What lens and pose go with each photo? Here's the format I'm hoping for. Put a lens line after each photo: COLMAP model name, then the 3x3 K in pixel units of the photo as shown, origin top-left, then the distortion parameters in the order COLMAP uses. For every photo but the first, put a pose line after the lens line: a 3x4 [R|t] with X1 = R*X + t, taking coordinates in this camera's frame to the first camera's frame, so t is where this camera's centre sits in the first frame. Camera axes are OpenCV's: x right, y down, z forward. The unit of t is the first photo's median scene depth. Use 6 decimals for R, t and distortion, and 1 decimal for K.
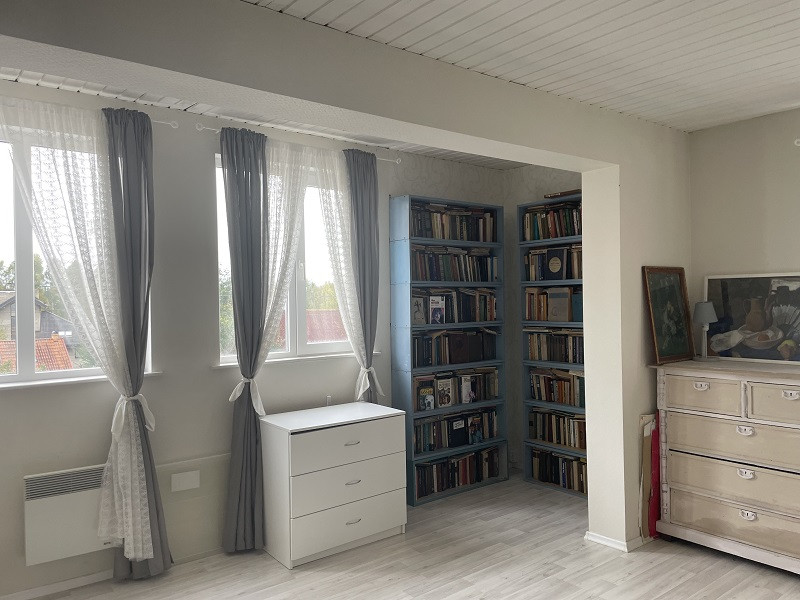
lens RADIAL K [[607.6, 0, 400.0], [0, 607.6, 300.0], [0, 0, 1]] dist [0.125496, -0.199871]
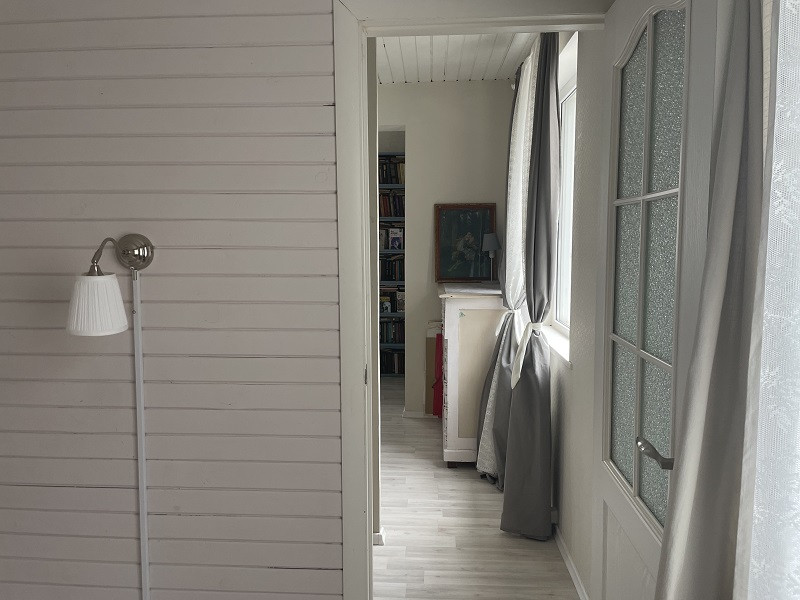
lens RADIAL K [[607.6, 0, 400.0], [0, 607.6, 300.0], [0, 0, 1]] dist [0.125496, -0.199871]
pose [[0.732308, 0.081792, -0.676043, 0.979188], [-0.006207, 0.993521, 0.113478, -0.001830], [0.680945, -0.078905, 0.728071, 0.028693]]
